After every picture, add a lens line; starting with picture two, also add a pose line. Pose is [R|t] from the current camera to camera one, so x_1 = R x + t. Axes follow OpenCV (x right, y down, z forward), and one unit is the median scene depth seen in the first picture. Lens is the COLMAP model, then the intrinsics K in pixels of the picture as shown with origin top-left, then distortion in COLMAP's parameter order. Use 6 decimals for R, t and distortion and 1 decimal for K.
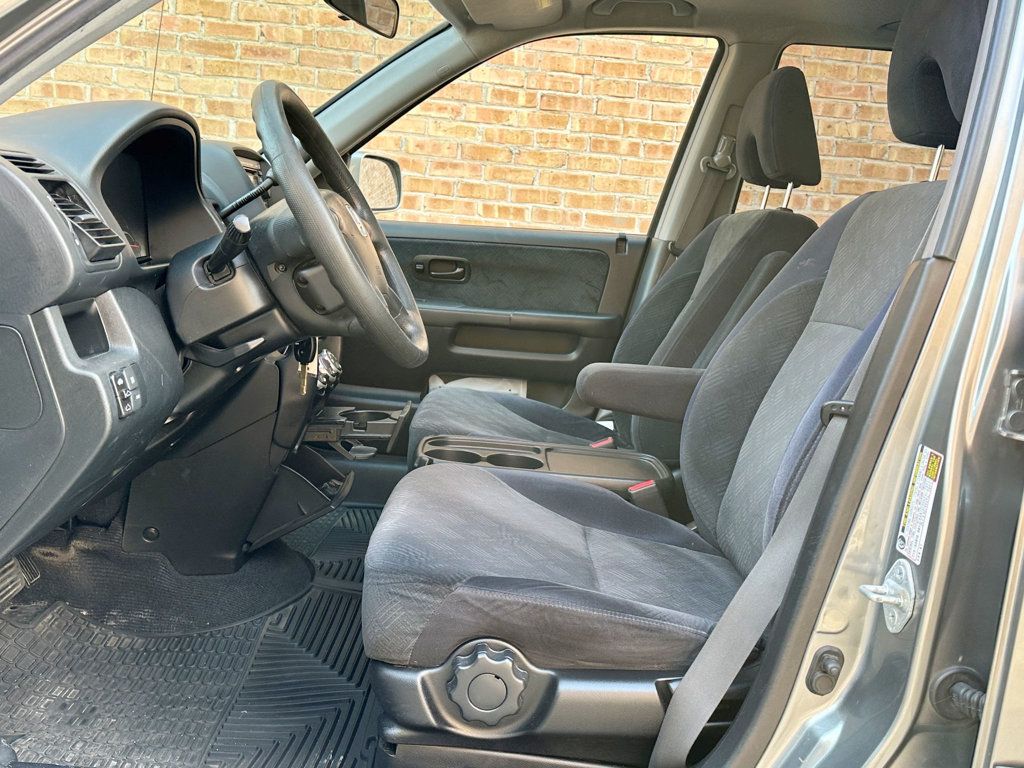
lens RADIAL K [[950.3, 0, 527.7], [0, 950.3, 382.8], [0, 0, 1]] dist [0.142454, -0.264292]
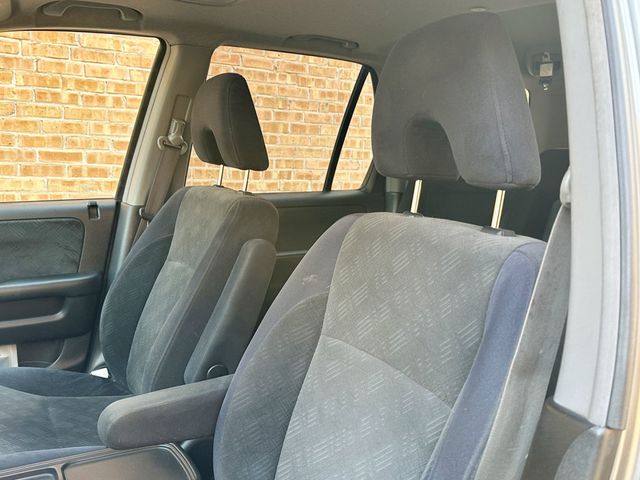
lens RADIAL K [[593.9, 0, 329.8], [0, 593.9, 239.2], [0, 0, 1]] dist [0.142454, -0.264292]
pose [[0.866249, -0.127442, 0.483085, -0.005673], [0.110136, 0.991843, 0.064165, -0.074718], [-0.487322, -0.002378, 0.873219, 0.137695]]
